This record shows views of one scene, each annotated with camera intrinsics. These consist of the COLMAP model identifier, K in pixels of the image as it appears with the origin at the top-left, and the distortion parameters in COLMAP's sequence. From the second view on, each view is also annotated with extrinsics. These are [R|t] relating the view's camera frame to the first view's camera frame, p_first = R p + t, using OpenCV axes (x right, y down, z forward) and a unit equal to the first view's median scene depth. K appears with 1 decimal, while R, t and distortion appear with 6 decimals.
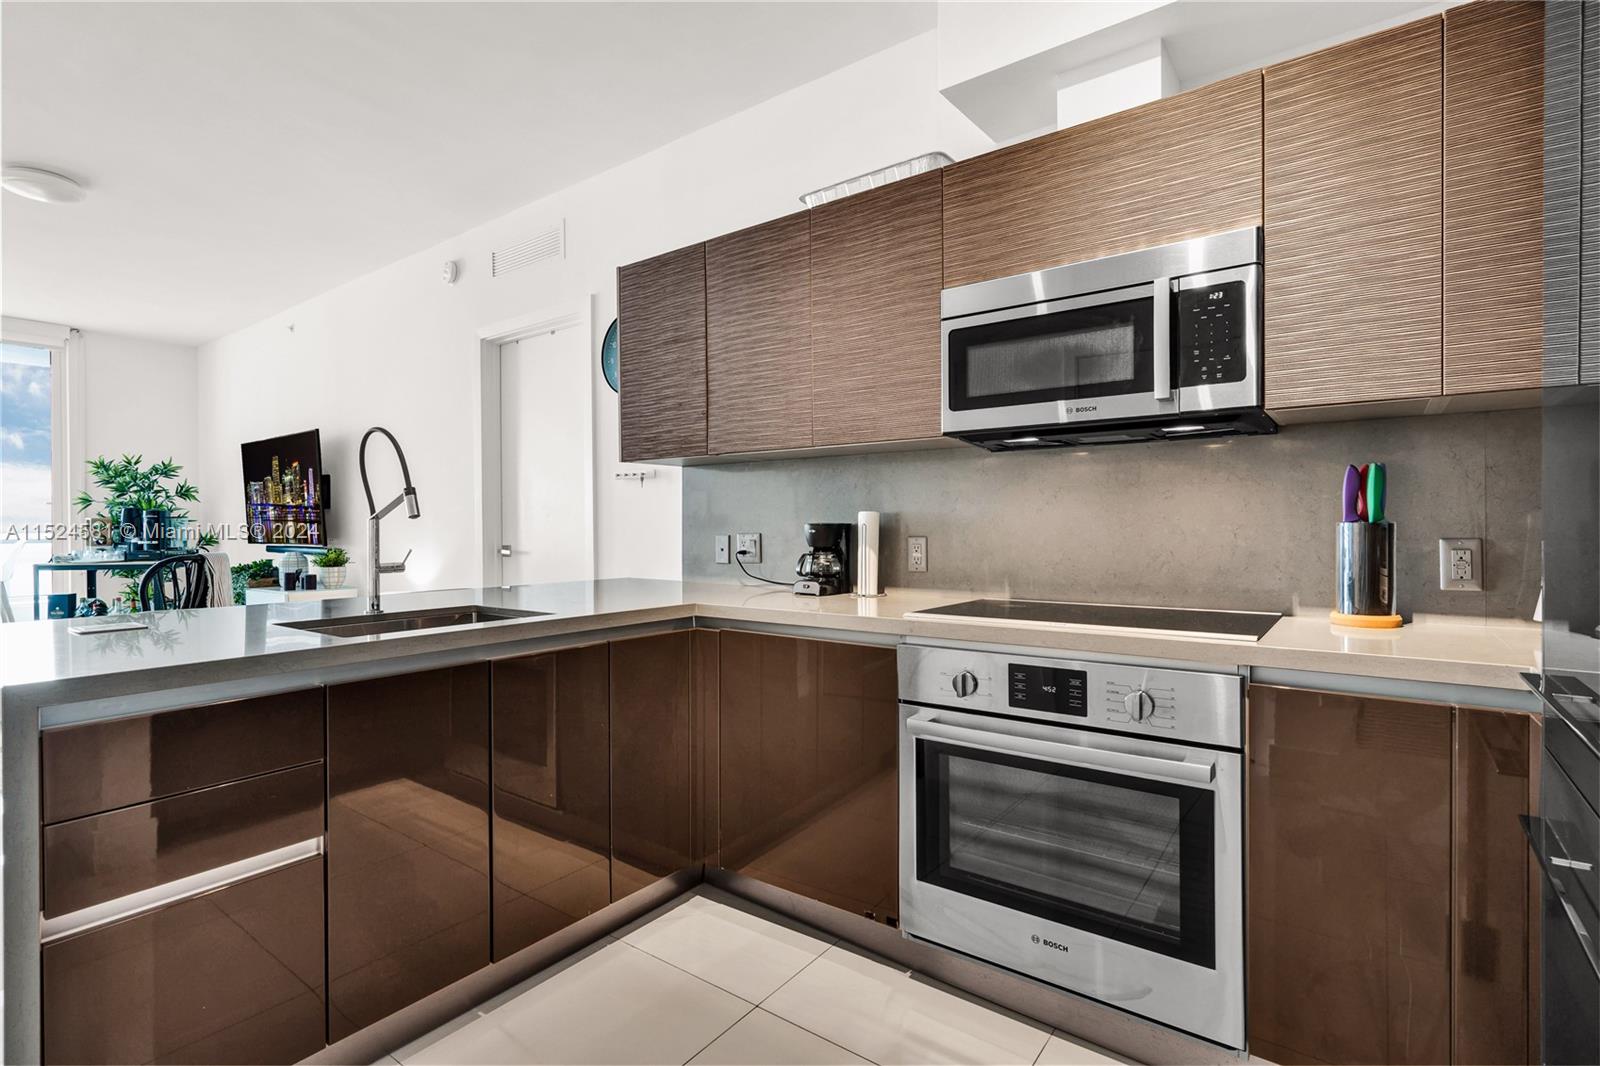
lens RADIAL K [[760.7, 0, 800.0], [0, 760.7, 533.0], [0, 0, 1]] dist [-0.003299, -0.000351]
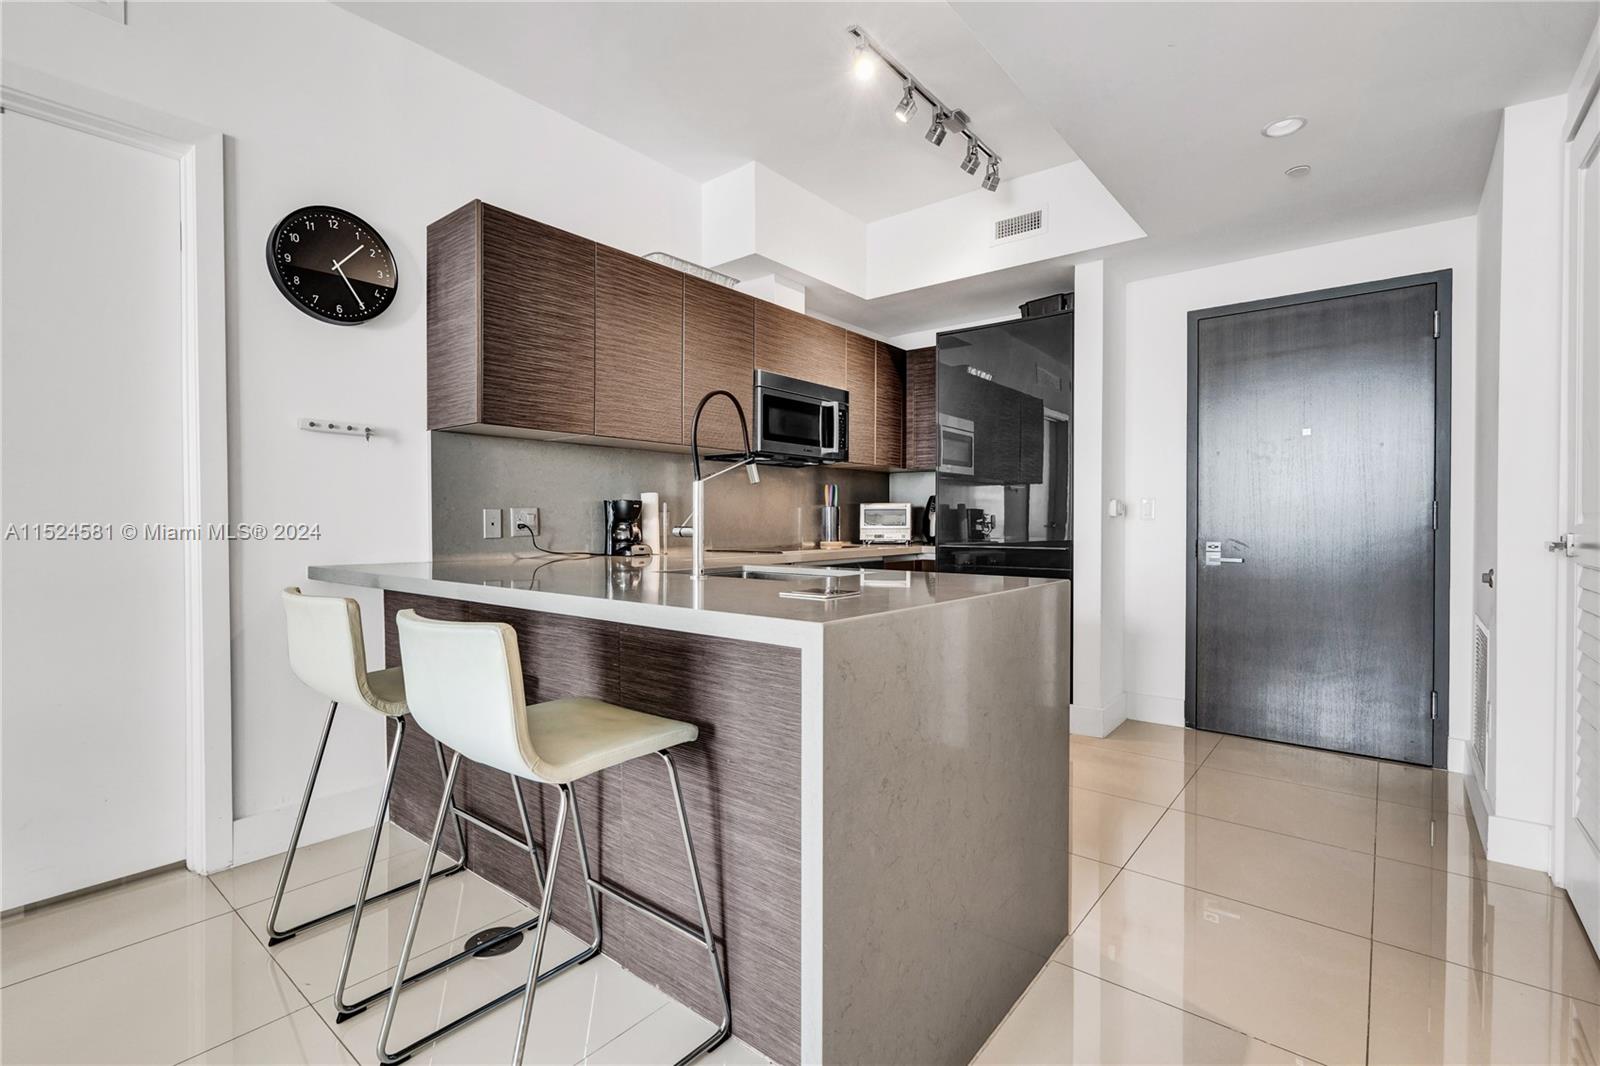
lens RADIAL K [[726.1, 0, 800.0], [0, 726.1, 533.0], [0, 0, 1]] dist [-0.021110, 0.000200]
pose [[0.042189, -0.014469, 0.999005, -1.192424], [0.007942, 0.999868, 0.014146, 0.027559], [-0.999078, 0.007338, 0.042298, 0.674889]]
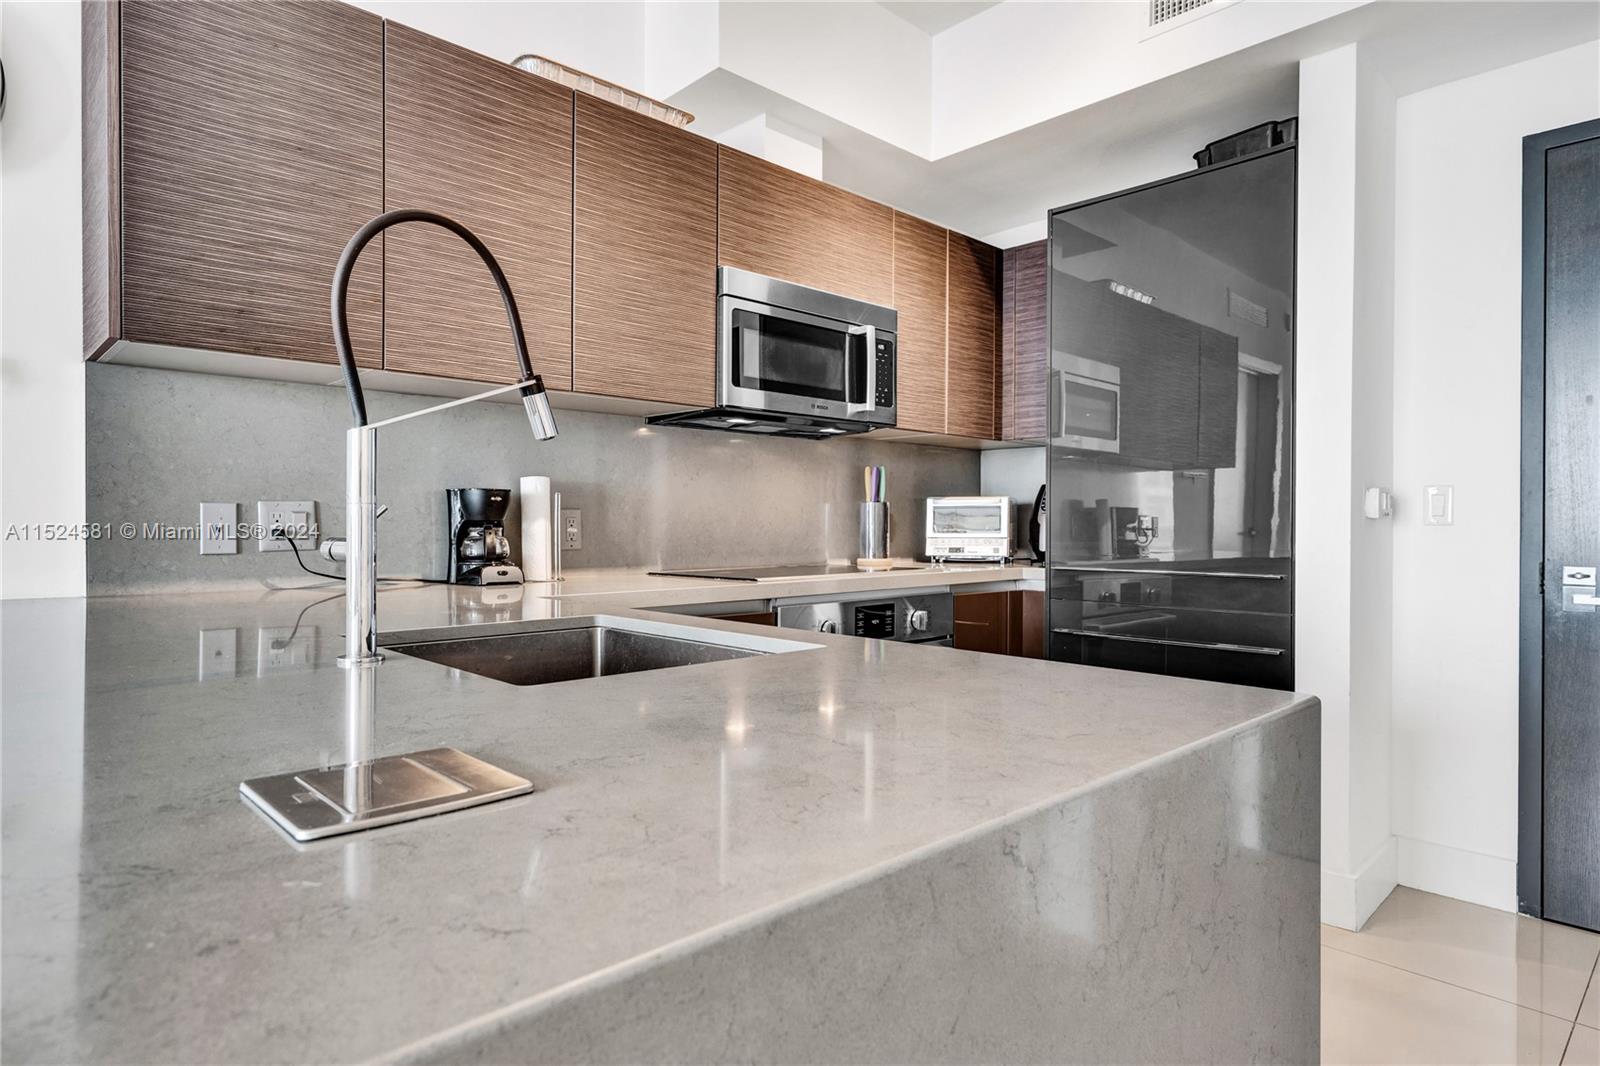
lens RADIAL K [[903.8, 0, 800.0], [0, 903.8, 533.0], [0, 0, 1]] dist [0.002146, 0.000095]
pose [[0.166919, -0.006727, 0.985948, -0.803738], [0.004962, 0.999970, 0.005982, 0.026945], [-0.985958, 0.003894, 0.166947, 0.562866]]
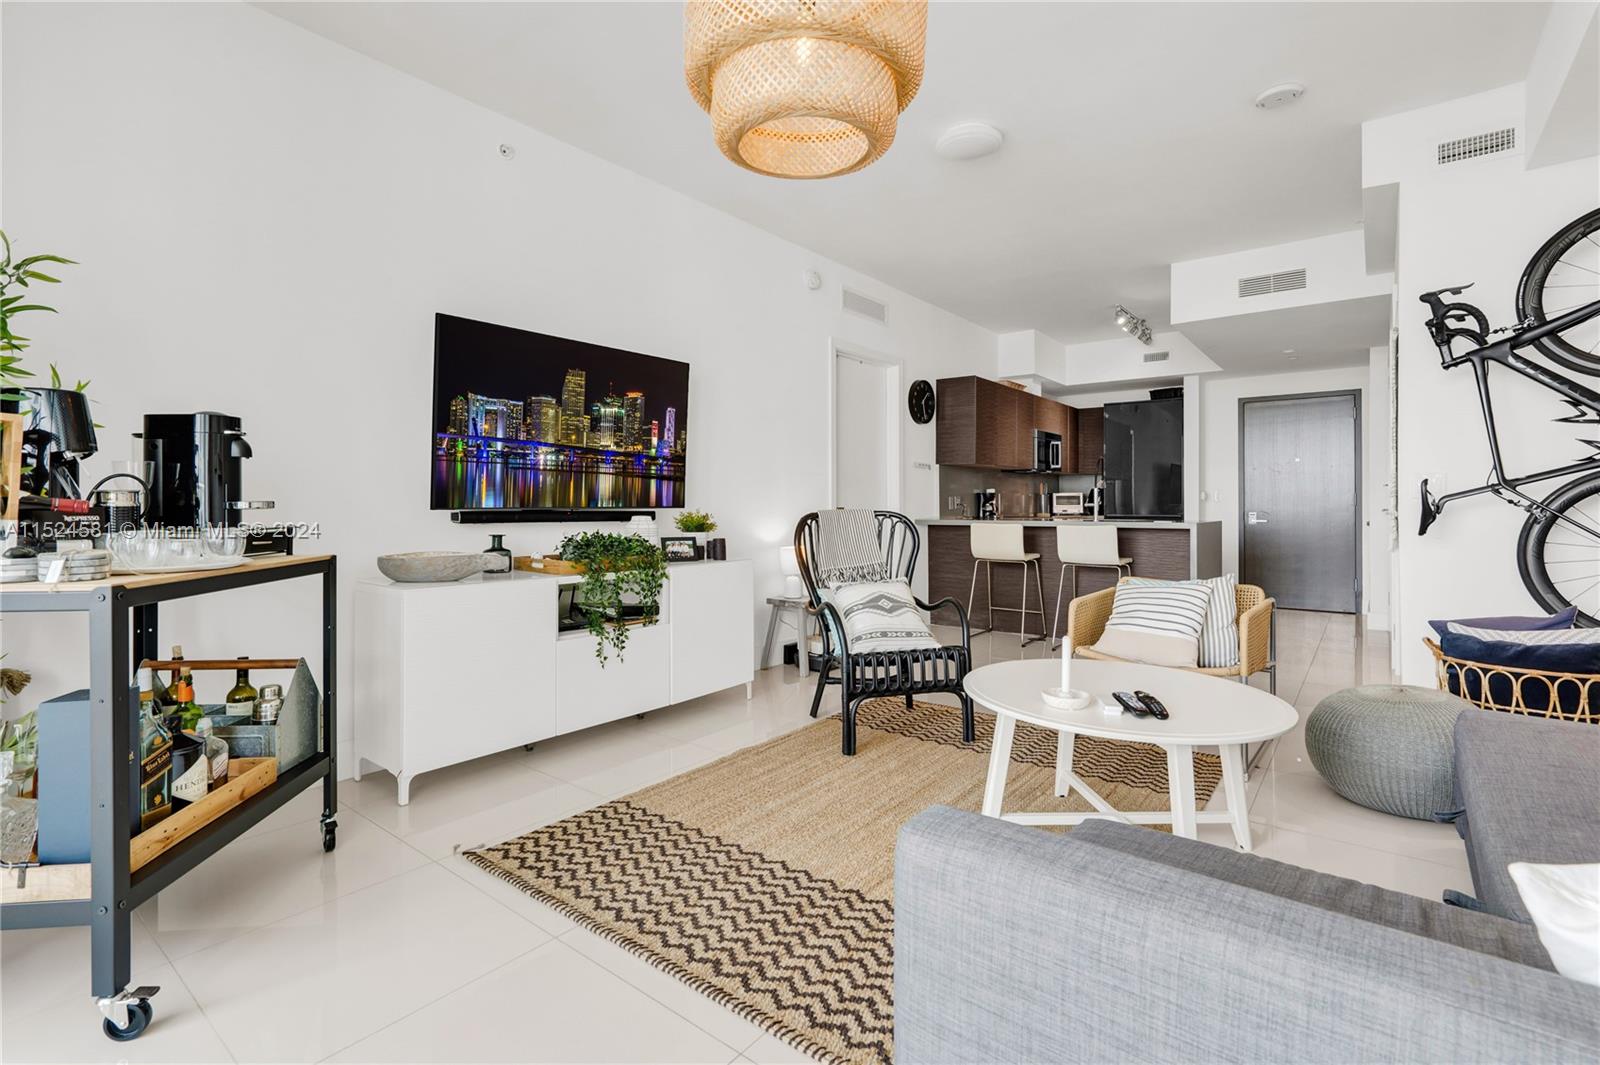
lens RADIAL K [[726.1, 0, 800.0], [0, 726.1, 532.5], [0, 0, 1]] dist [-0.021110, 0.000200]
pose [[0.025012, -0.035139, 0.999069, -2.681987], [0.010092, 0.999340, 0.034896, 0.032946], [-0.999636, 0.009210, 0.025350, 1.650625]]
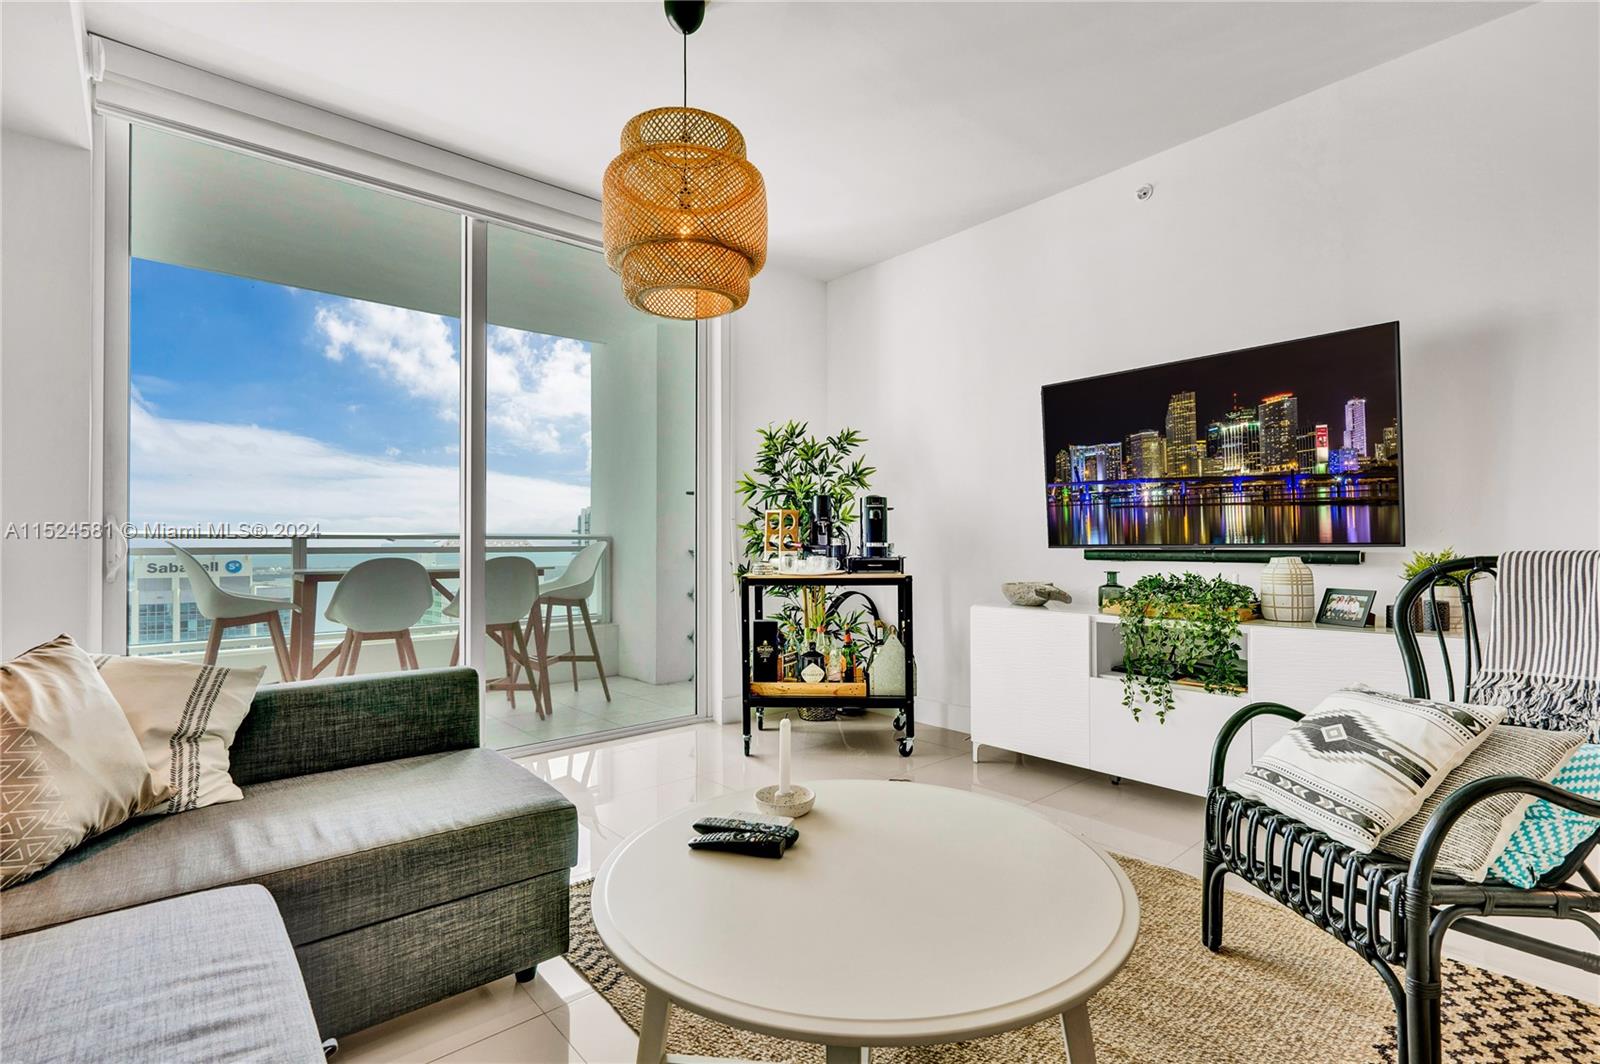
lens RADIAL K [[726.1, 0, 800.0], [0, 726.1, 532.0], [0, 0, 1]] dist [-0.021110, 0.000200]
pose [[0.978292, -0.004494, -0.207181, -1.781805], [-0.001543, 0.999579, -0.028968, 0.041924], [0.207224, 0.028658, 0.977874, 0.846687]]
